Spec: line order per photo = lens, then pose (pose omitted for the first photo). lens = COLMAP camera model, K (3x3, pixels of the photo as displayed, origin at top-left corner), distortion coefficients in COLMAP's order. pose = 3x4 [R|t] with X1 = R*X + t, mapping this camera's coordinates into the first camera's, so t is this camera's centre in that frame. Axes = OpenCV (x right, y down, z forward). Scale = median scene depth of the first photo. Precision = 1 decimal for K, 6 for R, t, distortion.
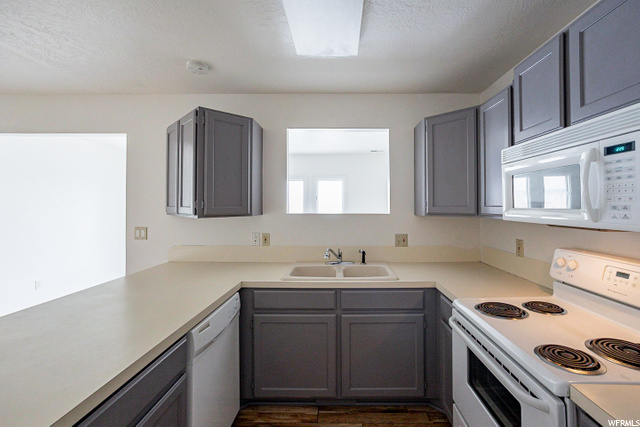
lens RADIAL K [[279.3, 0, 320.4], [0, 279.3, 196.8], [0, 0, 1]] dist [-0.018356, -0.000068]
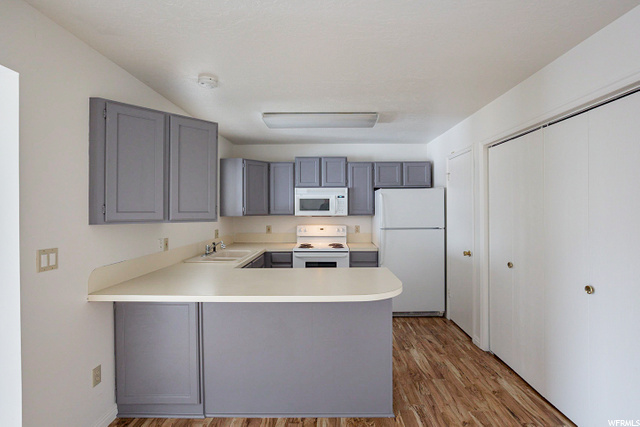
lens RADIAL K [[290.8, 0, 317.5], [0, 290.8, 211.4], [0, 0, 1]] dist [-0.000843, 0.000063]
pose [[0.029095, -0.004042, 0.999568, -1.238628], [-0.022673, 0.999732, 0.004702, 0.015446], [-0.999319, -0.022800, 0.028996, 0.424587]]
